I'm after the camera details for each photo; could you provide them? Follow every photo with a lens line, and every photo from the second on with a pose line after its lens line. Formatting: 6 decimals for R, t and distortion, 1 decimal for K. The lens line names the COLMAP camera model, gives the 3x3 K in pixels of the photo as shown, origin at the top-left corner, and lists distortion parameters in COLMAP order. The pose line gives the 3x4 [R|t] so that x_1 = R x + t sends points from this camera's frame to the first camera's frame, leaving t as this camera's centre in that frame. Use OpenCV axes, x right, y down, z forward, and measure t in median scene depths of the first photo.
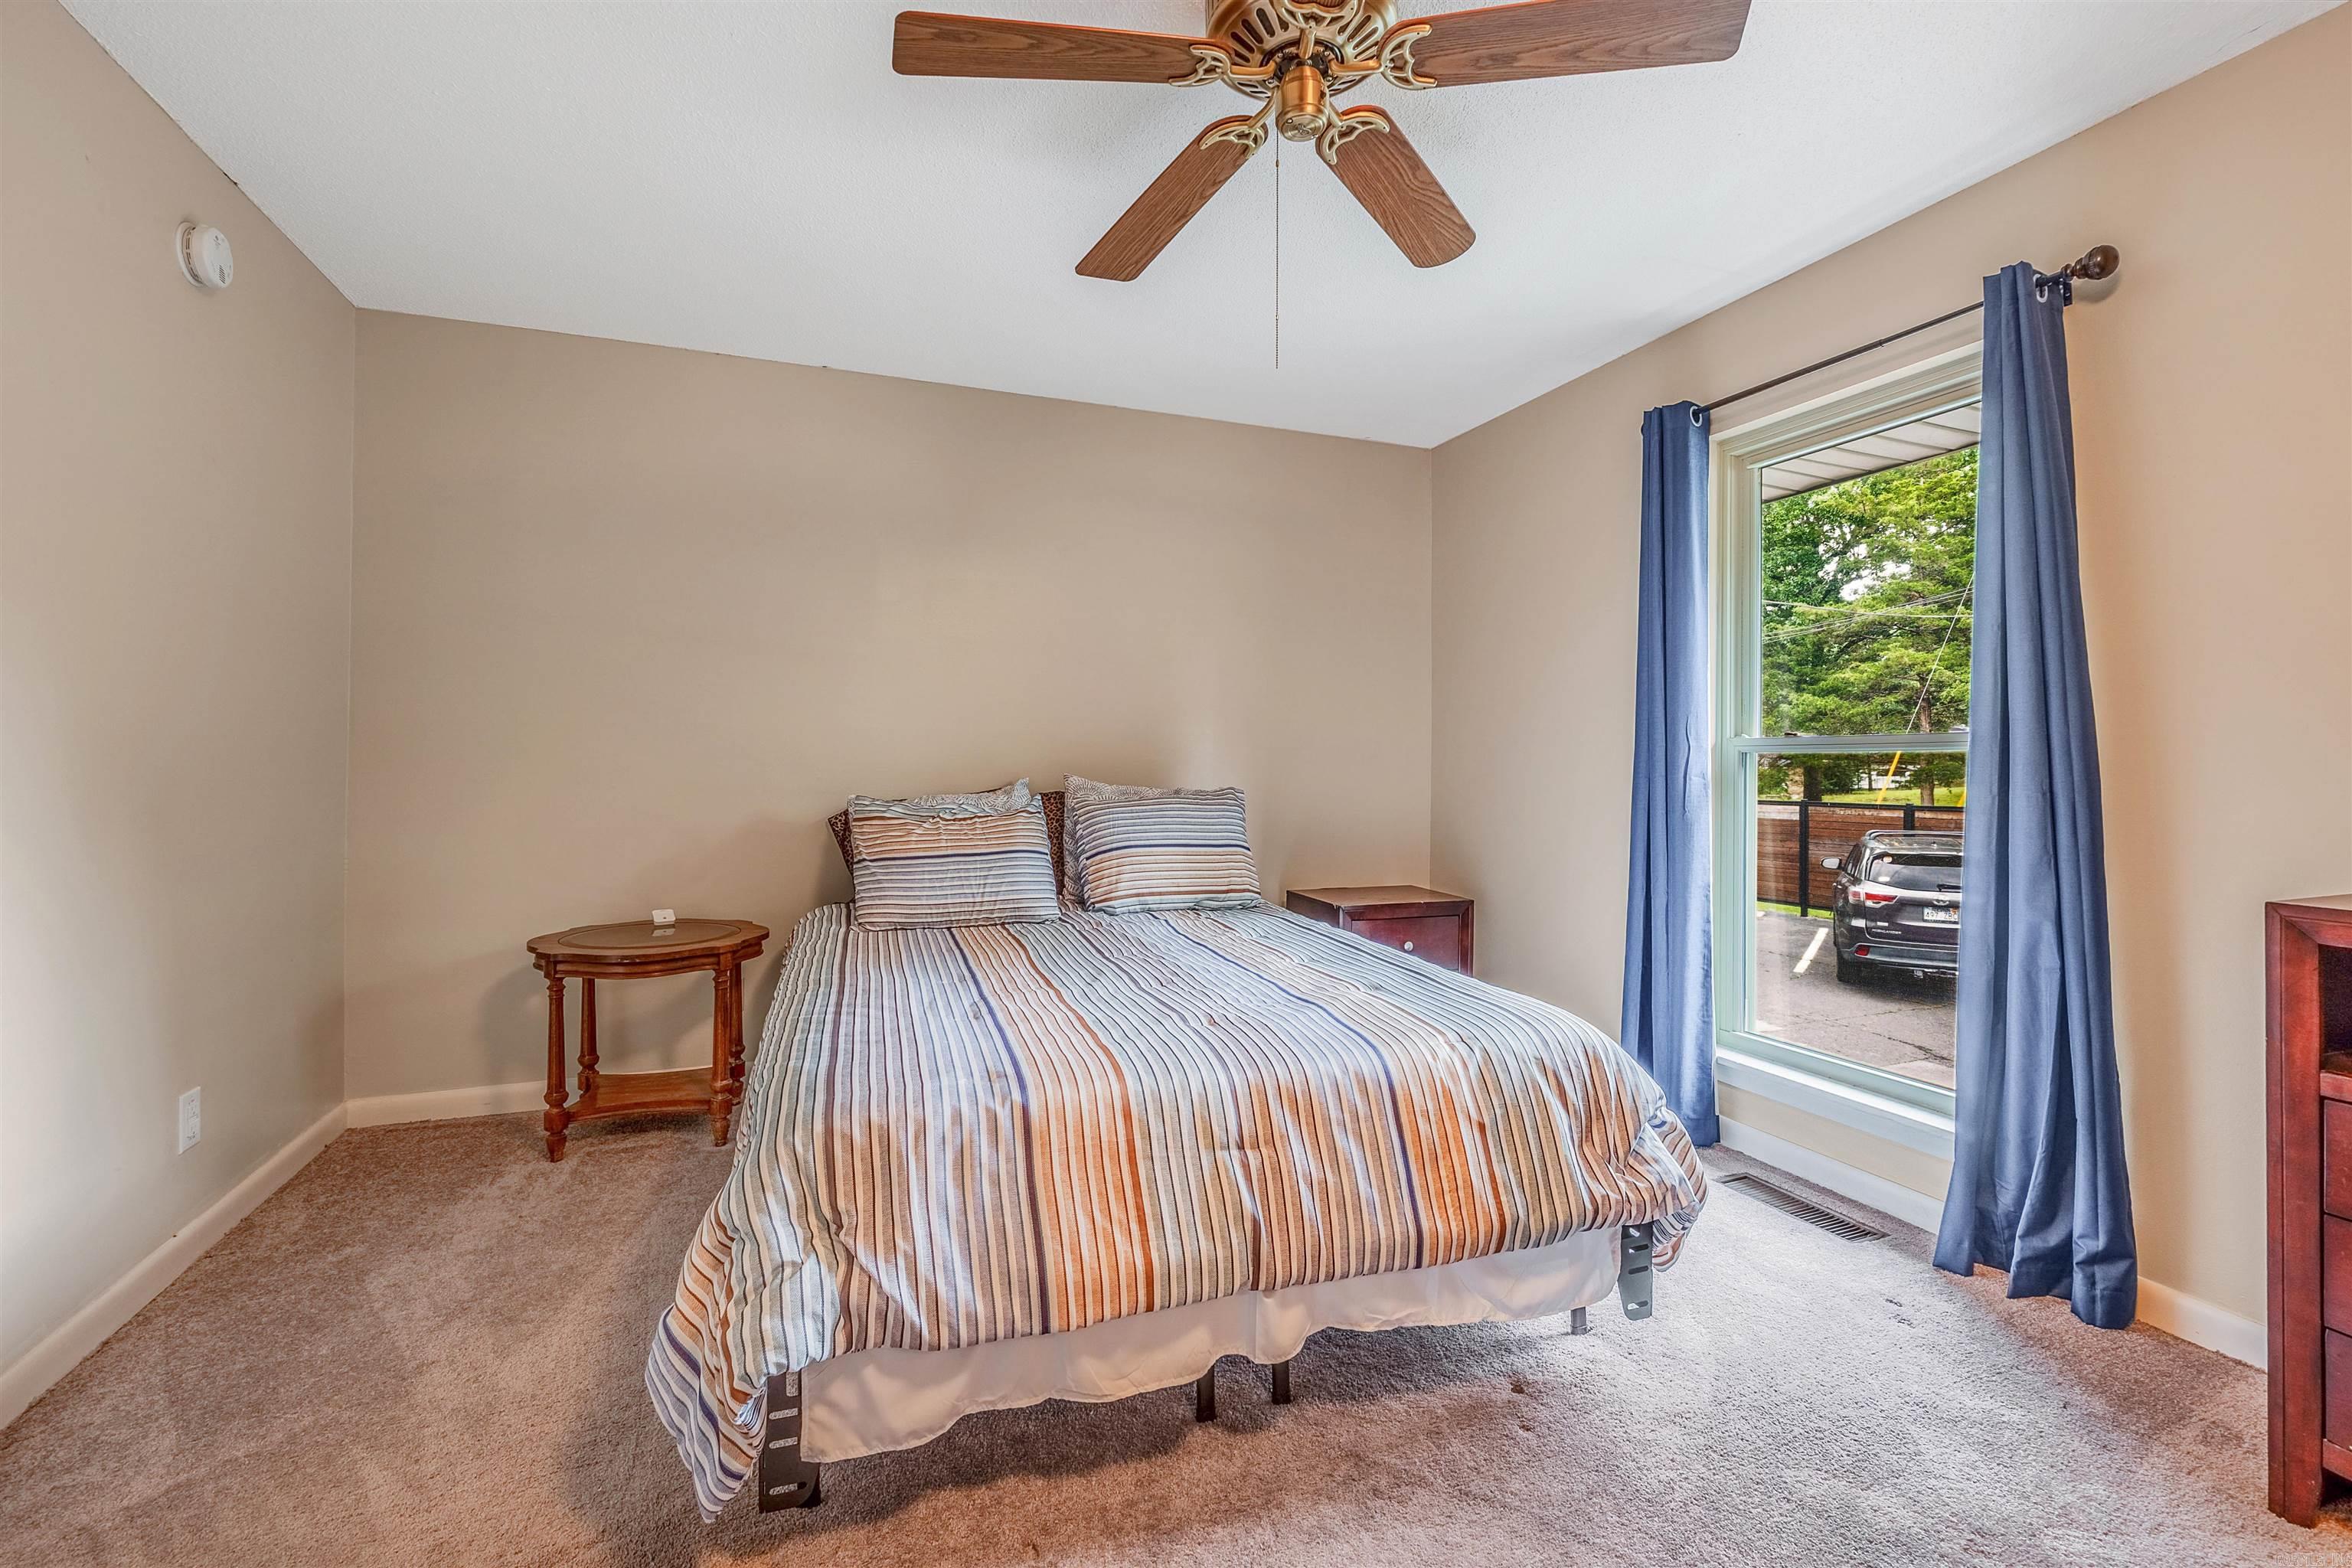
lens RADIAL K [[1008.2, 0, 1168.2], [0, 1008.2, 768.7], [0, 0, 1]] dist [-0.002309, -0.000172]
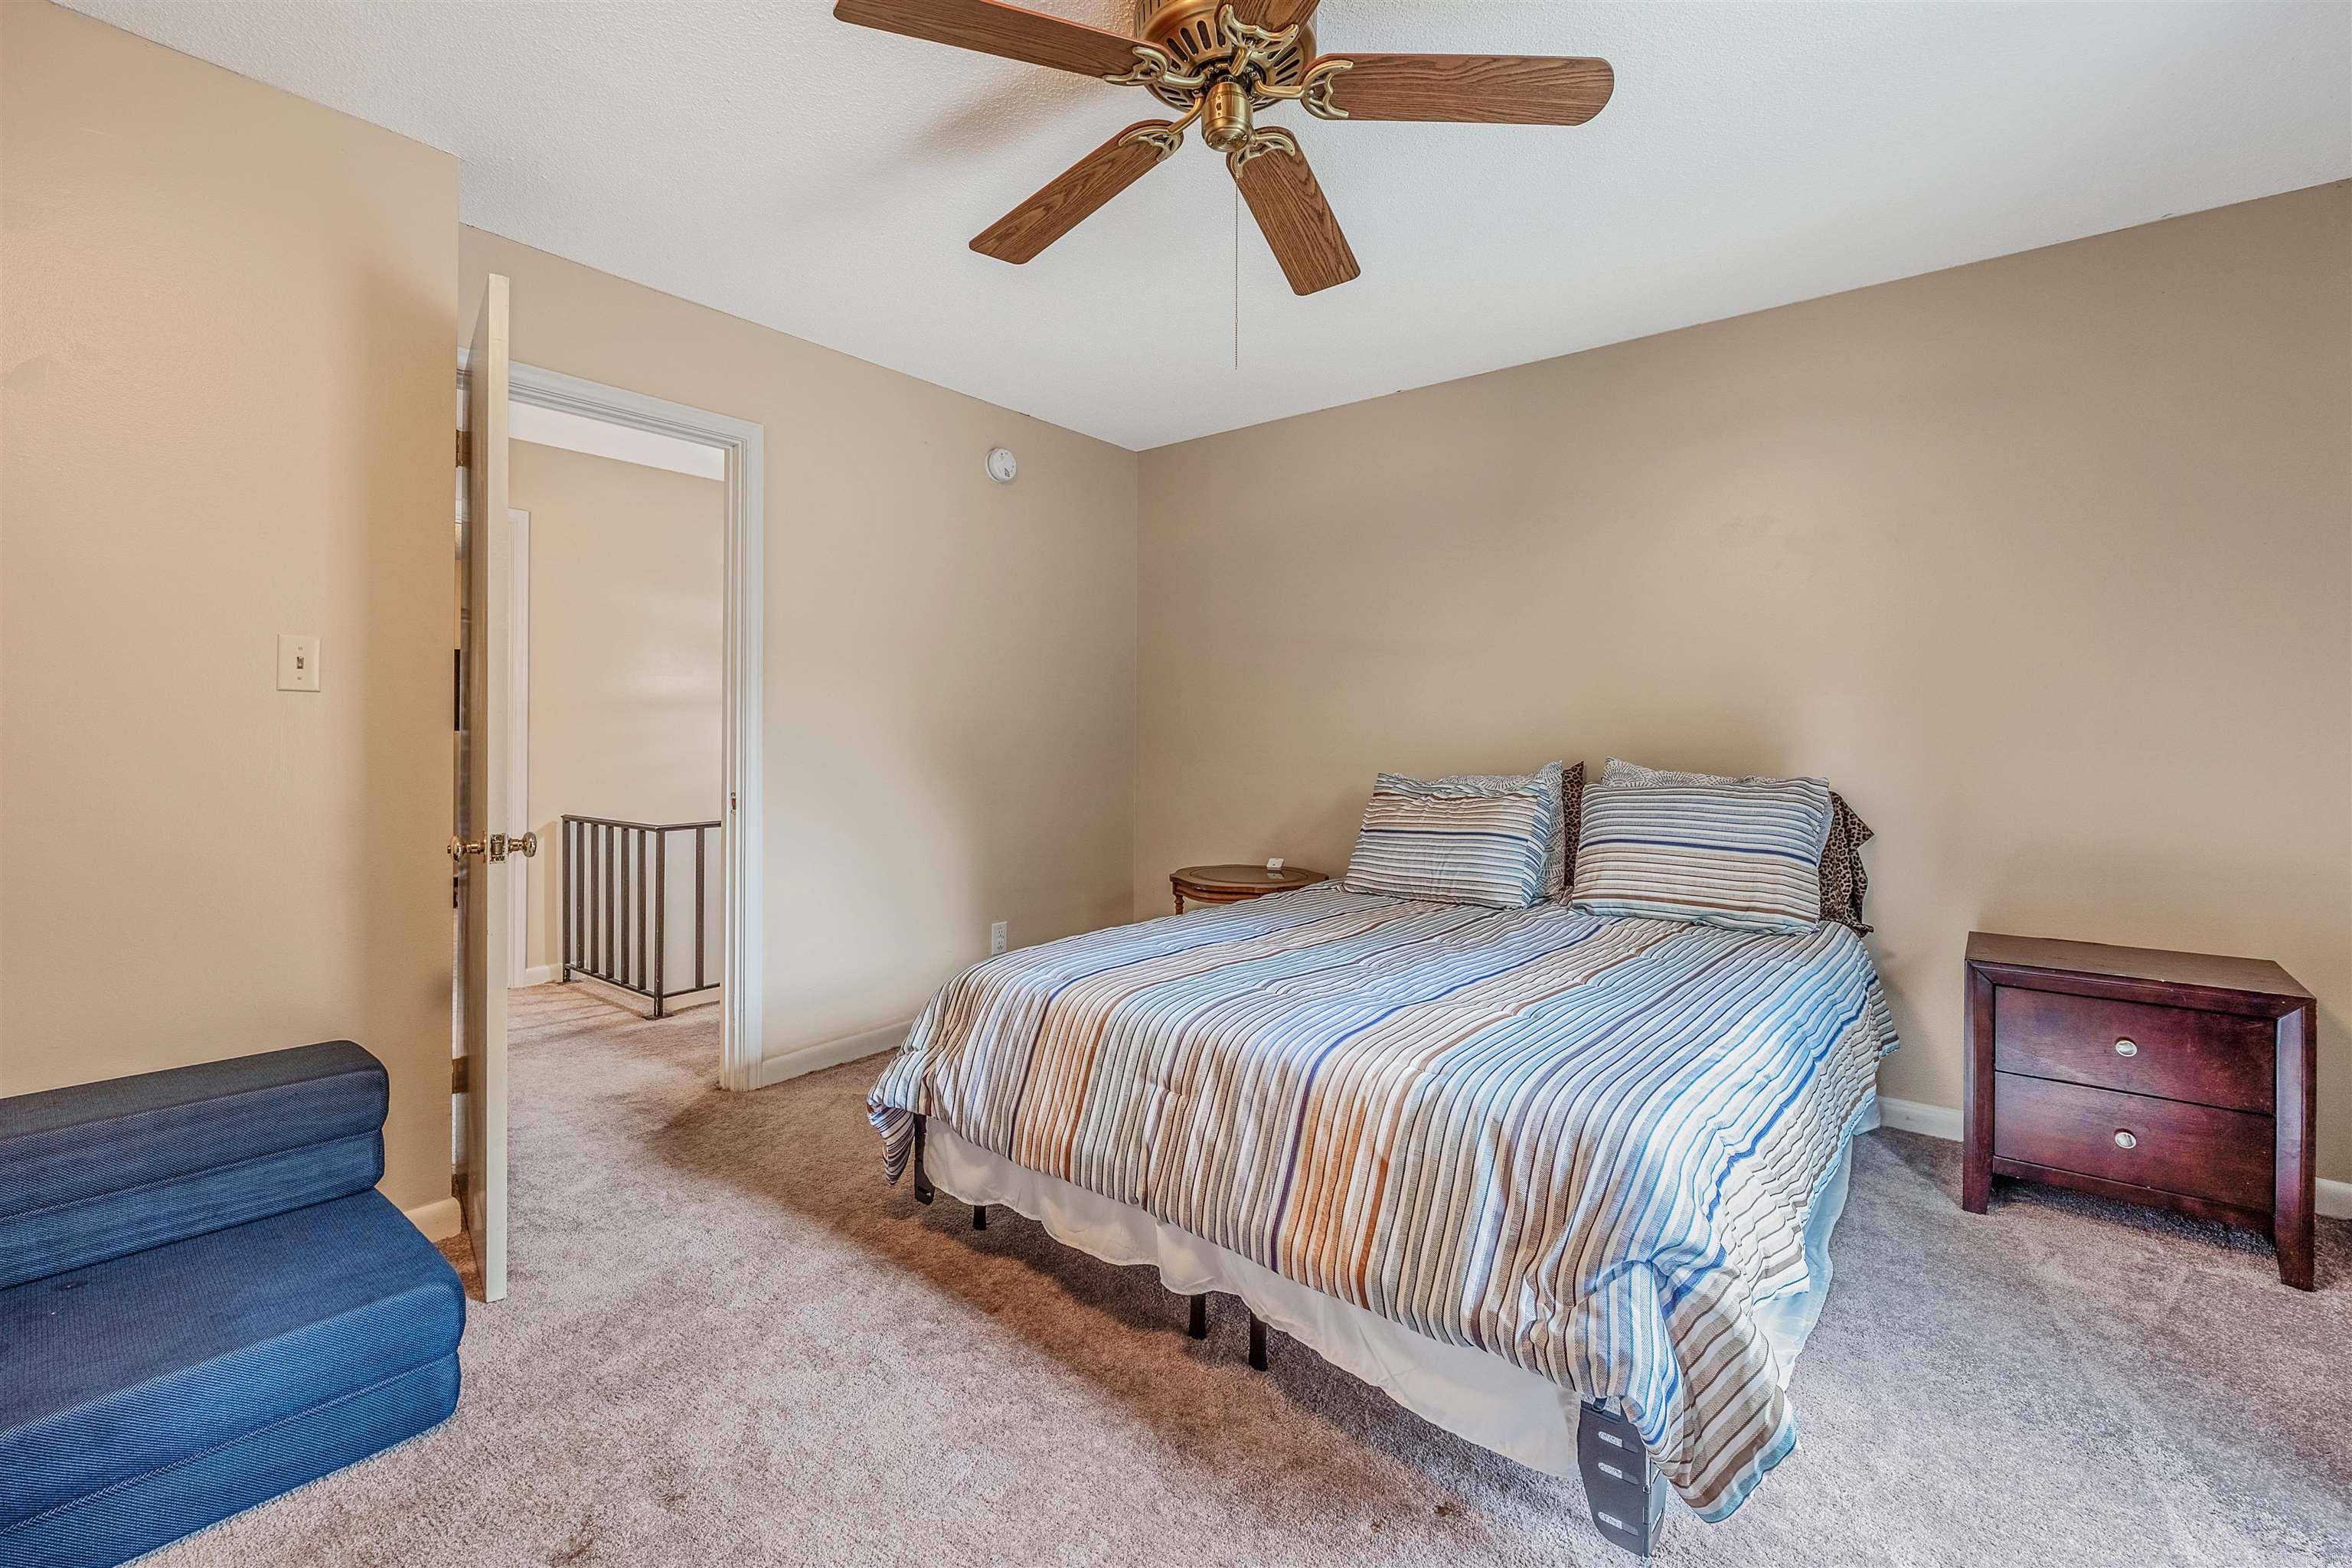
lens RADIAL K [[1024.0, 0, 1171.9], [0, 1024.0, 741.6], [0, 0, 1]] dist [-0.000323, -0.000221]
pose [[0.509931, 0.001452, -0.860214, 1.001532], [-0.009342, 0.999949, -0.003850, -0.003037], [0.860165, 0.009999, 0.509918, 0.401629]]
